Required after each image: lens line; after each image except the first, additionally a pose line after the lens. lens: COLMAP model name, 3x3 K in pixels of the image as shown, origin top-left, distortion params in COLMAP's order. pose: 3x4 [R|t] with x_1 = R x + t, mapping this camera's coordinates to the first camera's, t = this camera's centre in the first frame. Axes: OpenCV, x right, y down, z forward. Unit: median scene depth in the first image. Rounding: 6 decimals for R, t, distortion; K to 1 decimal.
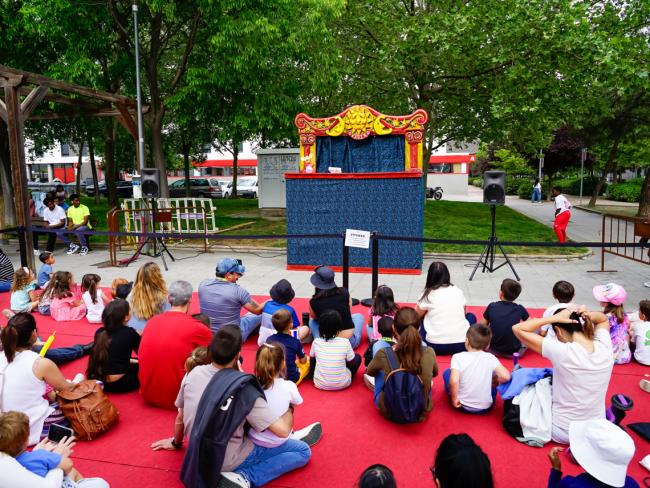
lens RADIAL K [[516.2, 0, 325.0], [0, 516.2, 244.0], [0, 0, 1]] dist [-0.001821, 0.000496]
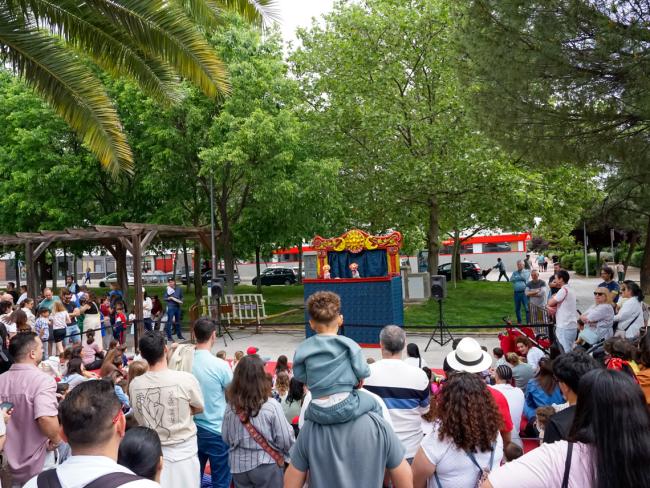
lens RADIAL K [[571.7, 0, 325.0], [0, 571.7, 244.0], [0, 0, 1]] dist [-0.004994, -0.020103]
pose [[0.982123, -0.040519, -0.183830, 0.247776], [0.016287, 0.991188, -0.131458, -0.017705], [0.187537, 0.126114, 0.974128, -0.510916]]
